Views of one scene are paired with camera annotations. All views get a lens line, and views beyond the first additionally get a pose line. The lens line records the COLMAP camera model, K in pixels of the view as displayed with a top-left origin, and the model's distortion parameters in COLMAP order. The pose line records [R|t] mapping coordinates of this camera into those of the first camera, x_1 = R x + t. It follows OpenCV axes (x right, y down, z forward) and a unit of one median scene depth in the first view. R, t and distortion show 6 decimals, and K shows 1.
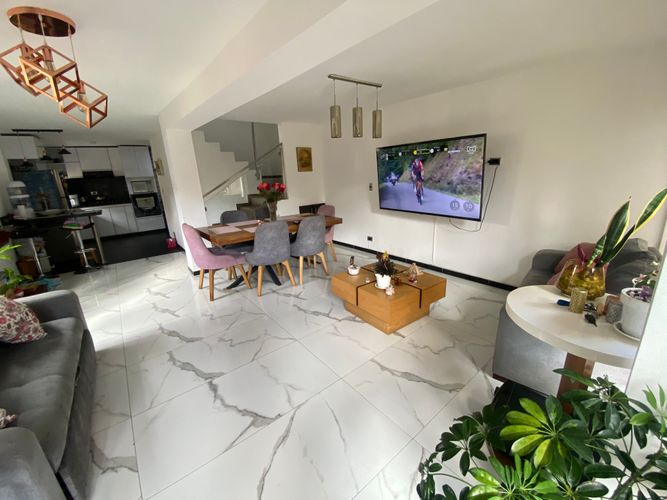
lens RADIAL K [[271.5, 0, 333.5], [0, 271.5, 250.0], [0, 0, 1]] dist [0.030779, -0.025980]
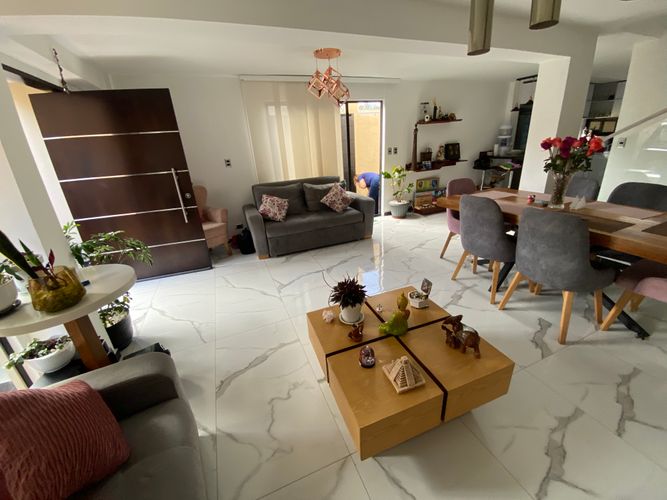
lens RADIAL K [[271.5, 0, 333.5], [0, 271.5, 250.0], [0, 0, 1]] dist [0.030779, -0.025980]
pose [[-0.285386, 0.409692, -0.866434, 0.679389], [-0.192037, 0.861253, 0.470495, -0.303208], [0.938976, 0.300660, -0.167113, 0.978202]]
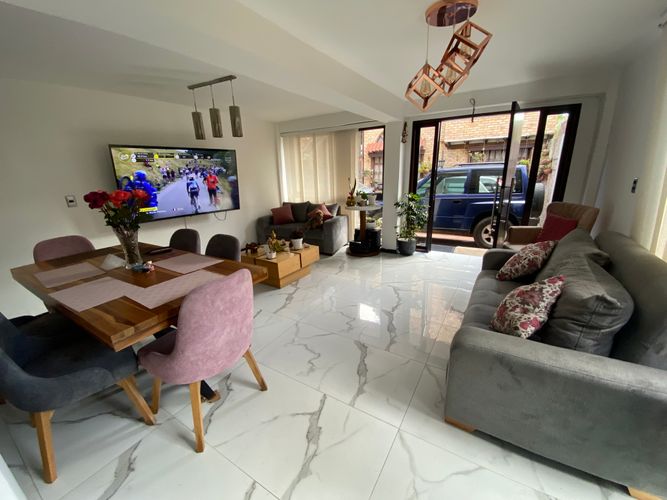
lens RADIAL K [[271.5, 0, 333.5], [0, 271.5, 250.0], [0, 0, 1]] dist [0.030779, -0.025980]
pose [[-0.335180, -0.216105, 0.917035, -1.175903], [0.314923, 0.891656, 0.325229, -0.258221], [-0.887963, 0.397806, -0.230809, 1.109784]]
